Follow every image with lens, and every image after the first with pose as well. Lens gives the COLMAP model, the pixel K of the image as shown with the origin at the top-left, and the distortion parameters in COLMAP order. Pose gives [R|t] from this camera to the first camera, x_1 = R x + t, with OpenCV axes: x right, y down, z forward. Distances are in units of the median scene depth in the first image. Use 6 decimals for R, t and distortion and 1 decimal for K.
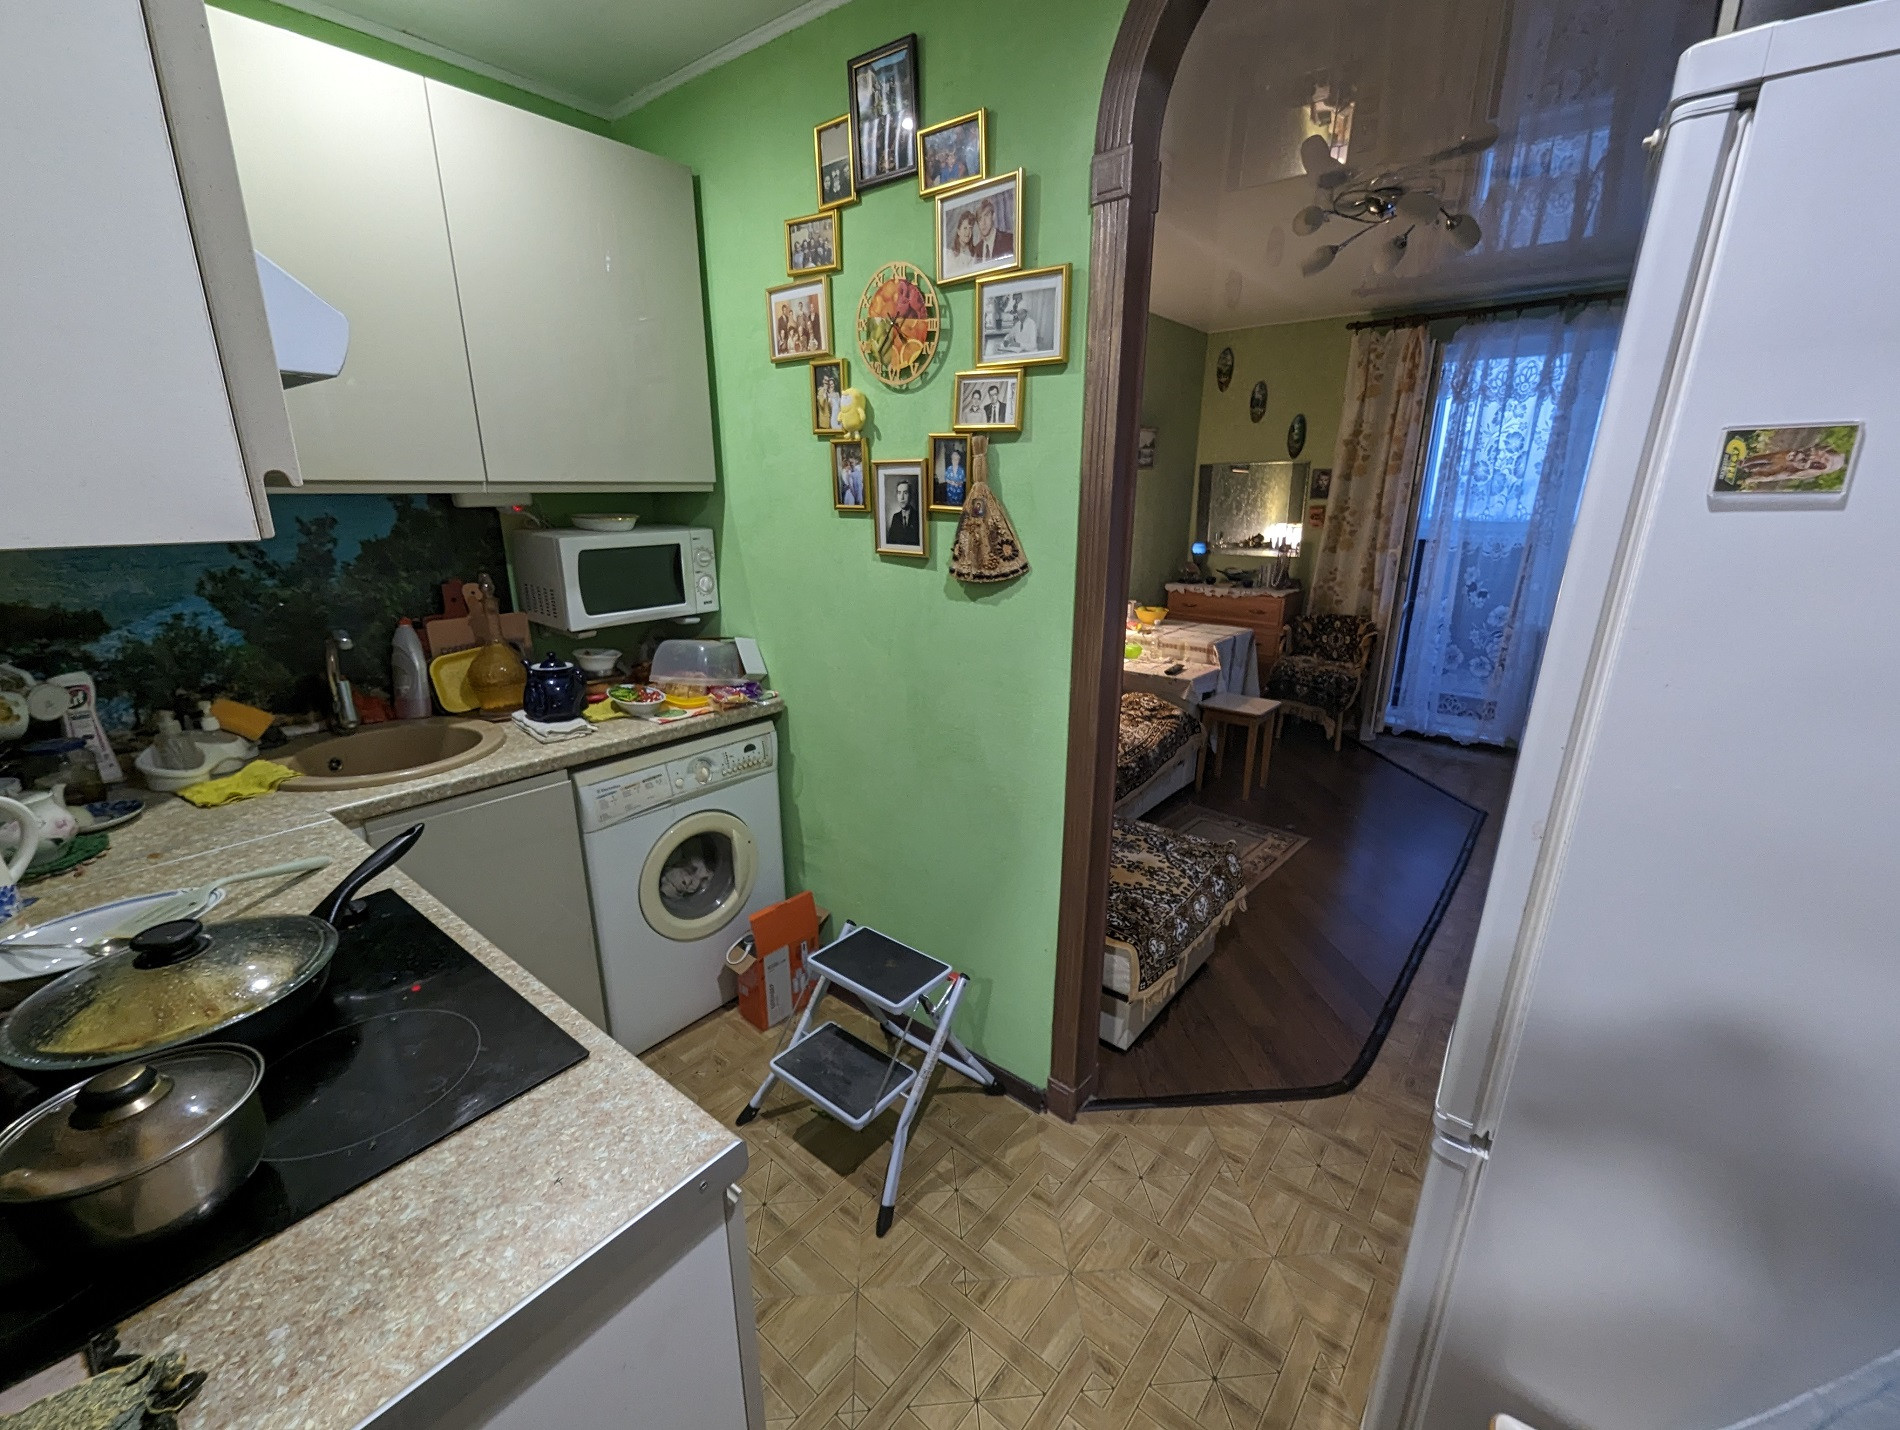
lens RADIAL K [[800.0, 0, 948.1], [0, 800.0, 724.4], [0, 0, 1]] dist [-0.001026, -0.000473]
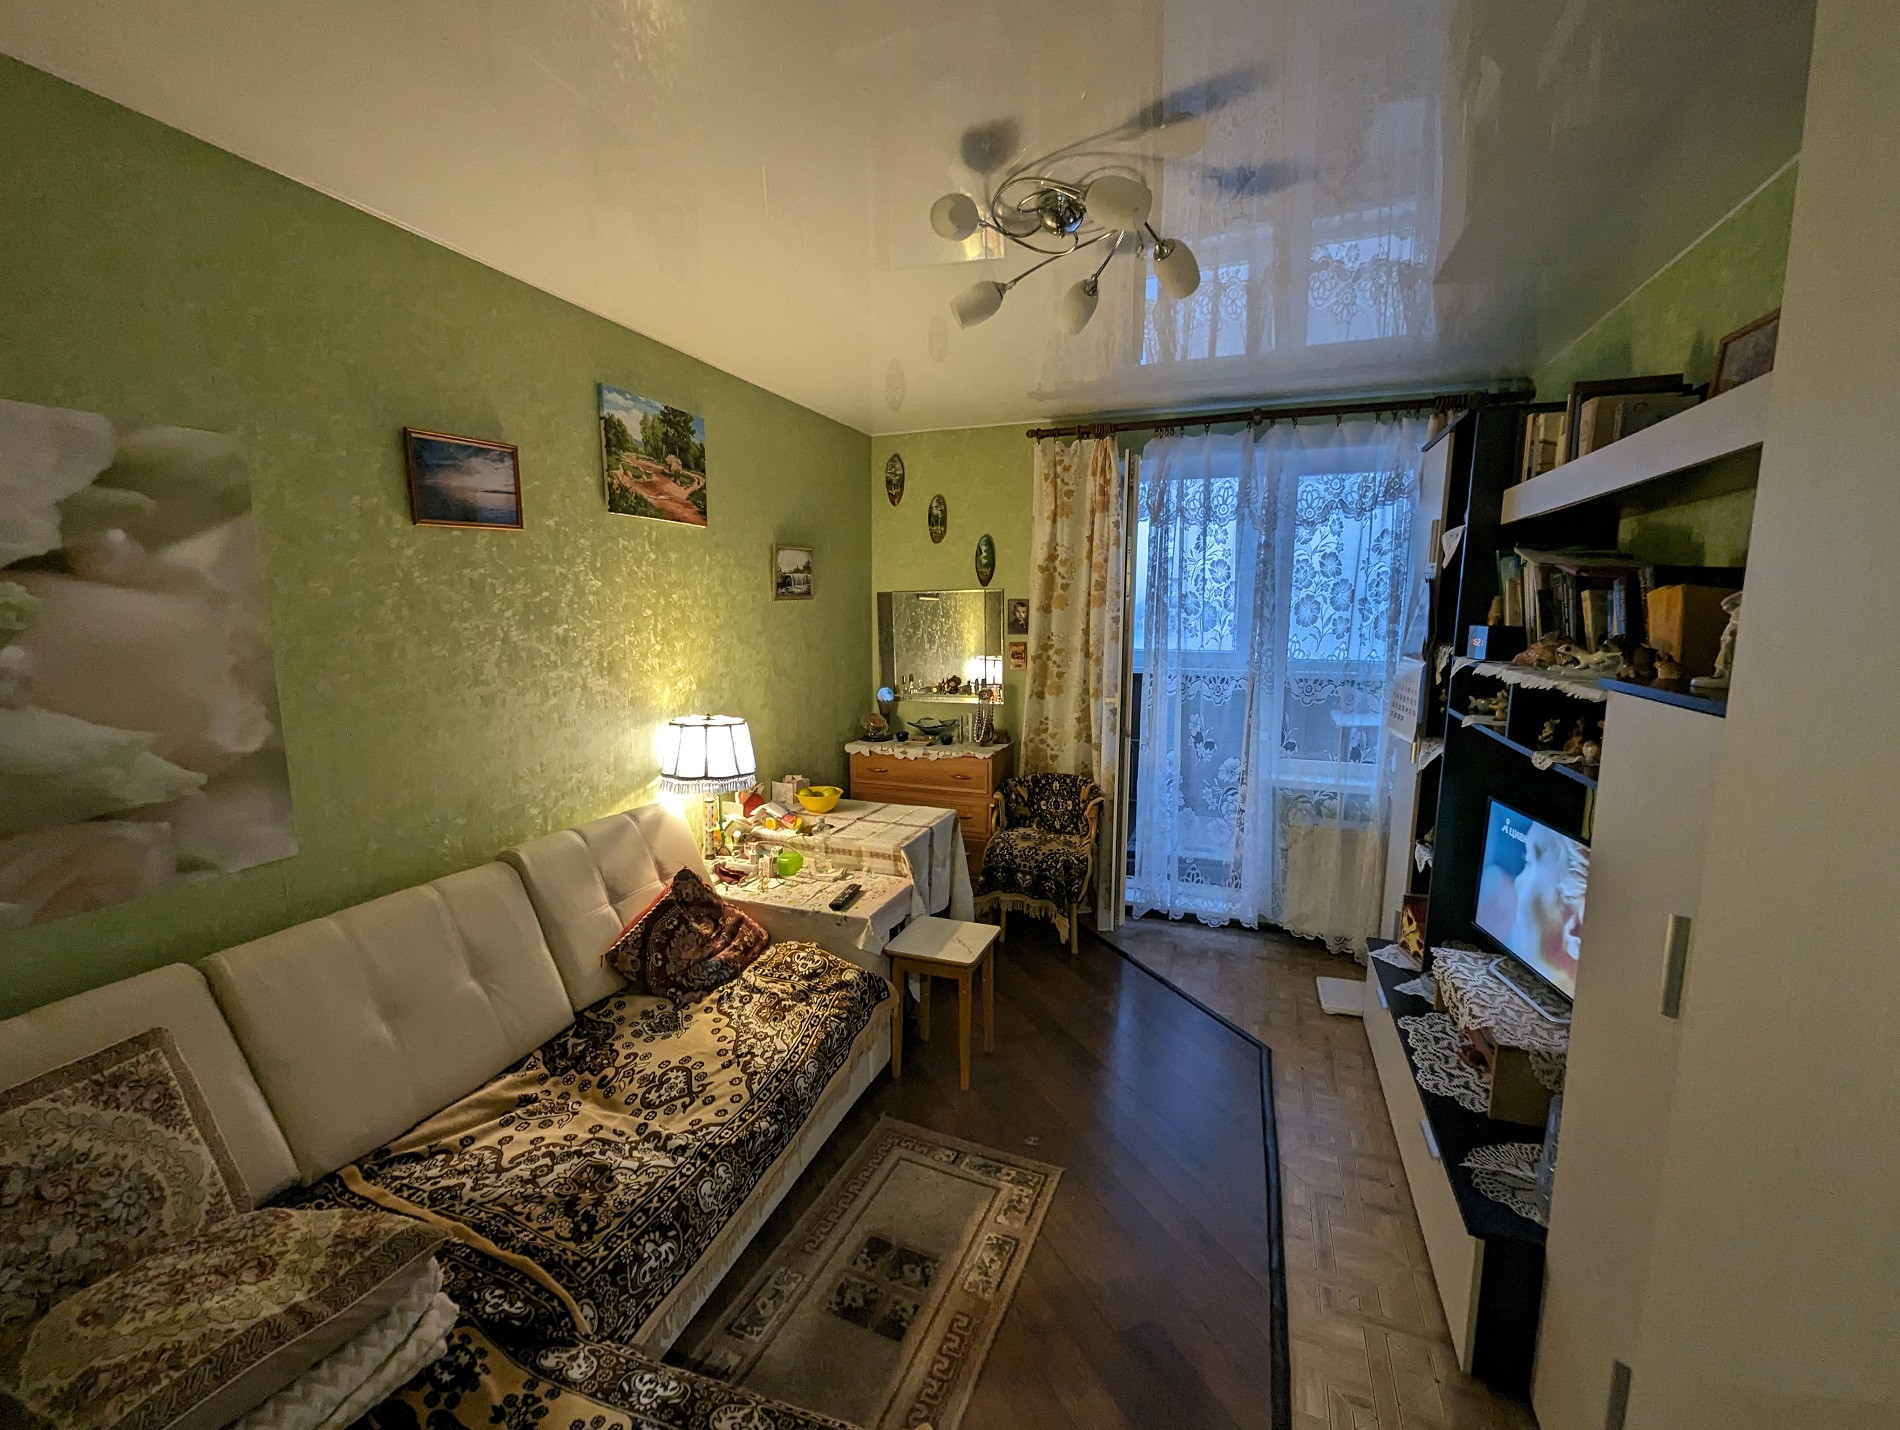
lens RADIAL K [[800.0, 0, 949.6], [0, 800.0, 715.0], [0, 0, 1]] dist [-0.001026, -0.000473]
pose [[0.944078, -0.047085, 0.326344, 0.134857], [0.095228, 0.986510, -0.133151, -0.104693], [-0.315672, 0.156782, 0.935826, 0.287256]]
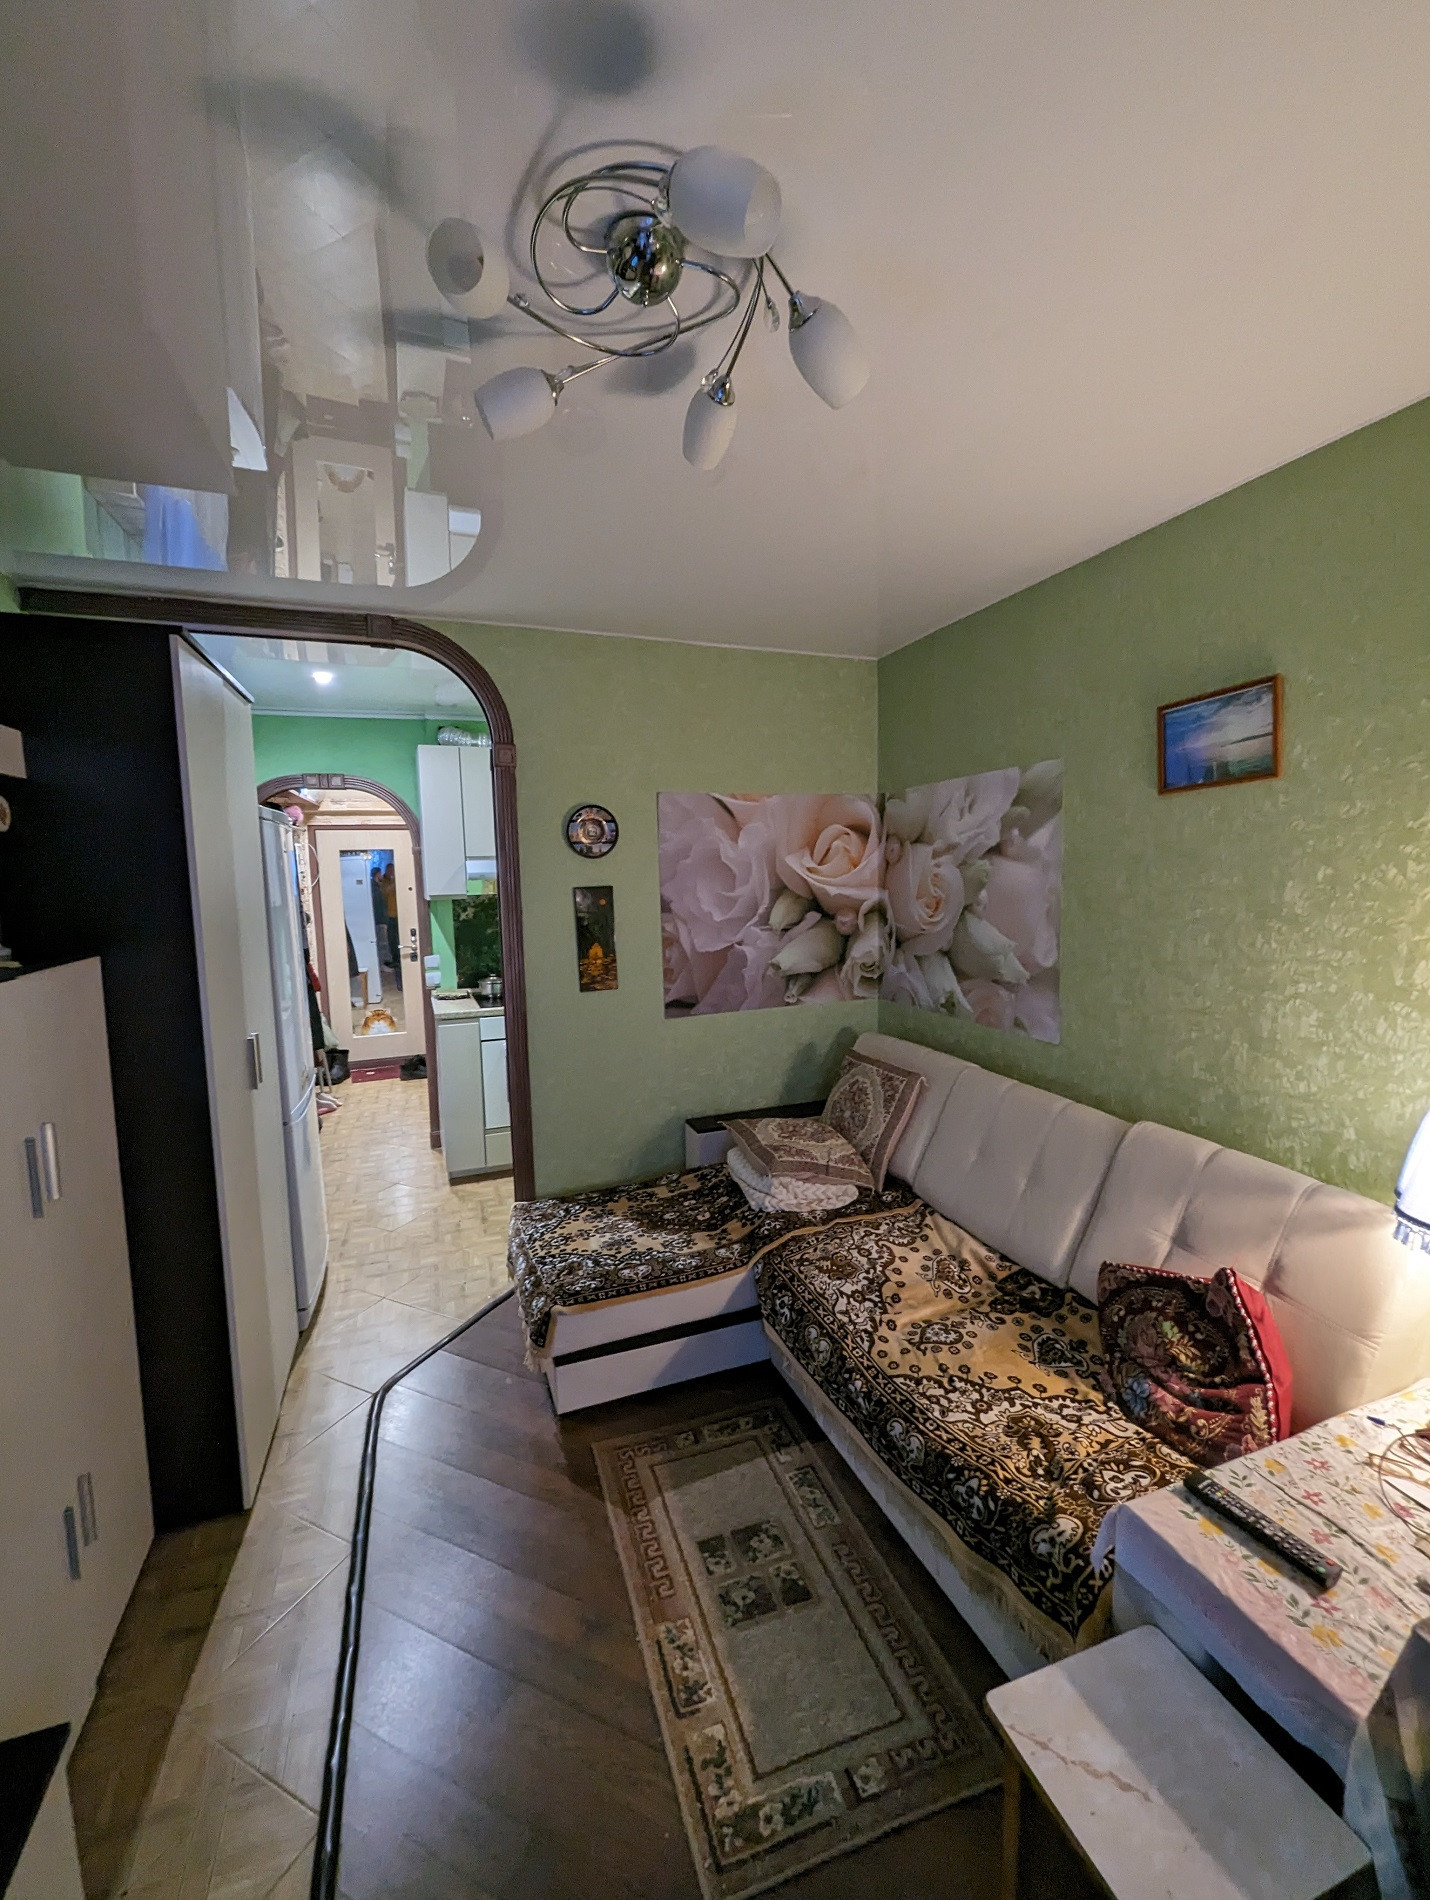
lens RADIAL K [[800.0, 0, 712.9], [0, 800.0, 950.3], [0, 0, 1]] dist [-0.001026, -0.000473]
pose [[-0.509722, 0.097304, -0.854819, 0.538036], [-0.225883, 0.943591, 0.242101, -0.257694], [0.830157, 0.316494, -0.458990, 0.783936]]
